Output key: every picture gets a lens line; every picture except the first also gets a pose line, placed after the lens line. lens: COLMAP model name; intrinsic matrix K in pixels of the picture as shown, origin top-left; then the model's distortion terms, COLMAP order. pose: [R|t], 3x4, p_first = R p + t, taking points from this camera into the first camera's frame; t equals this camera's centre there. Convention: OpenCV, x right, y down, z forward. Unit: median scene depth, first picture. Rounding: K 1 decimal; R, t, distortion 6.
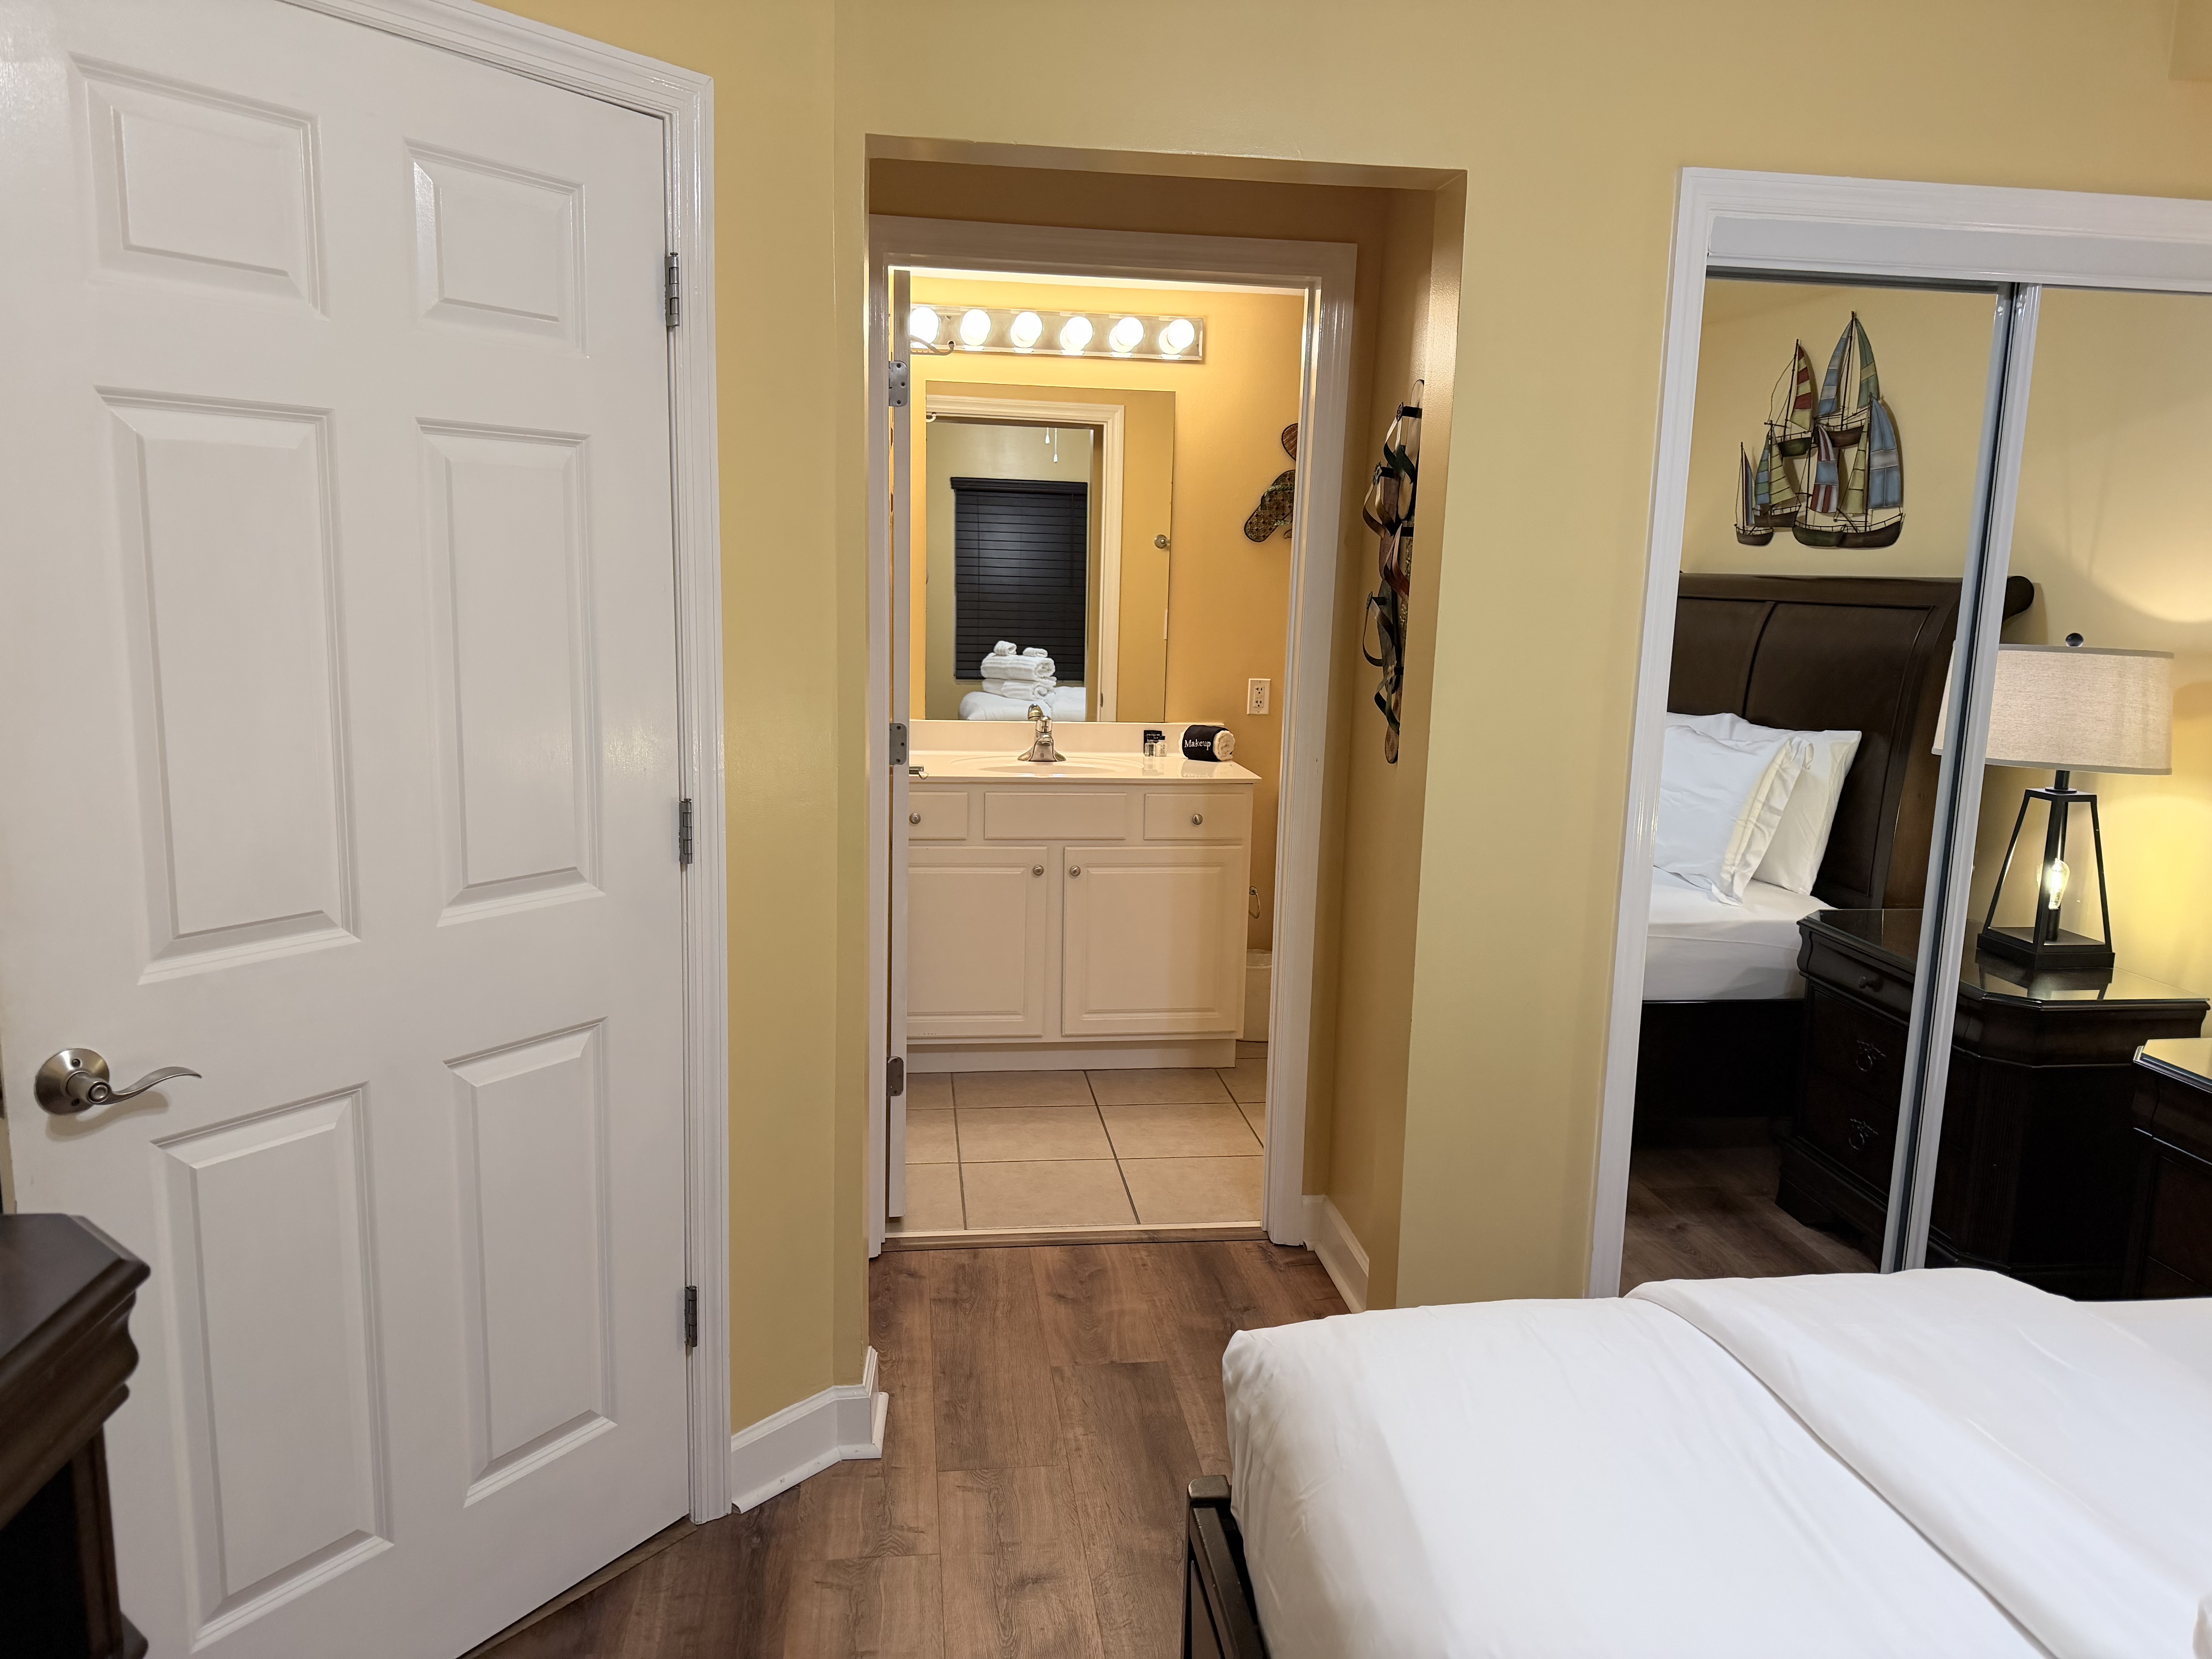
lens RADIAL K [[1542.0, 0, 1106.0], [0, 1542.0, 829.5], [0, 0, 1]] dist [0.005536, 0.000479]
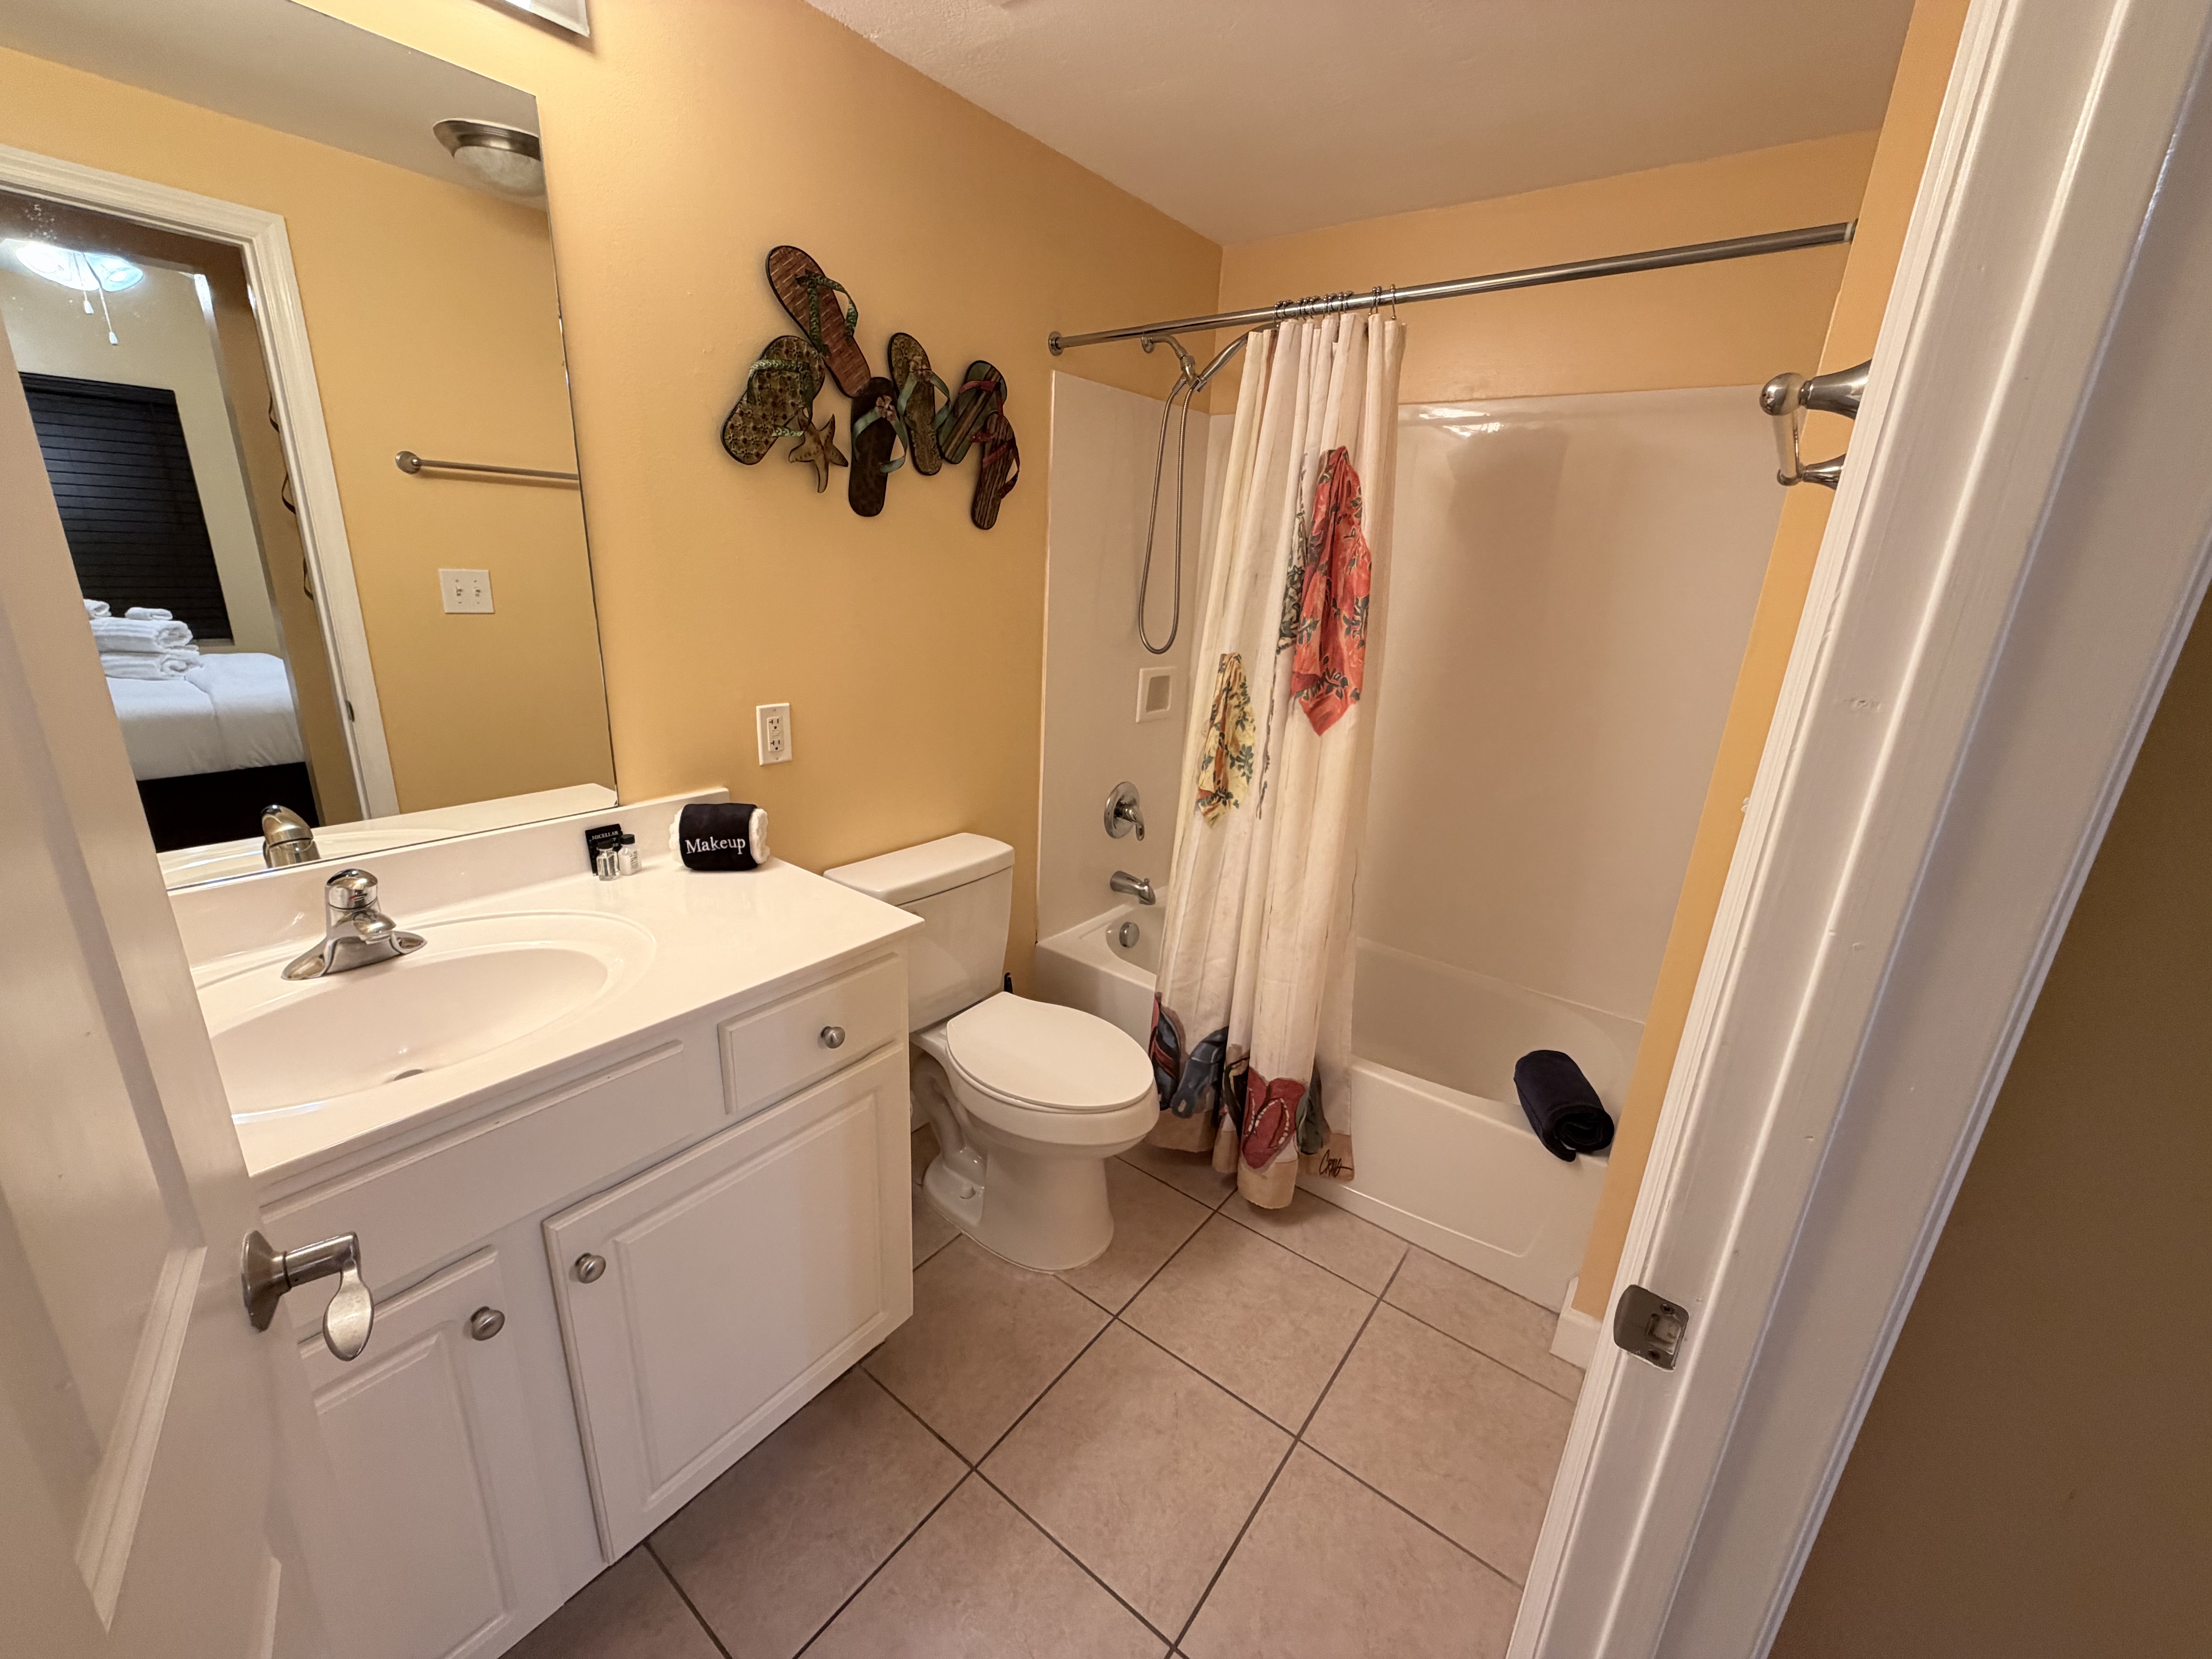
lens RADIAL K [[877.6, 0, 1099.8], [0, 877.6, 826.9], [0, 0, 1]] dist [-0.000943, -0.000032]
pose [[0.708003, -0.195562, 0.678593, -0.053288], [0.083324, 0.977314, 0.194715, -0.109442], [-0.701277, -0.081316, 0.708236, 0.676099]]
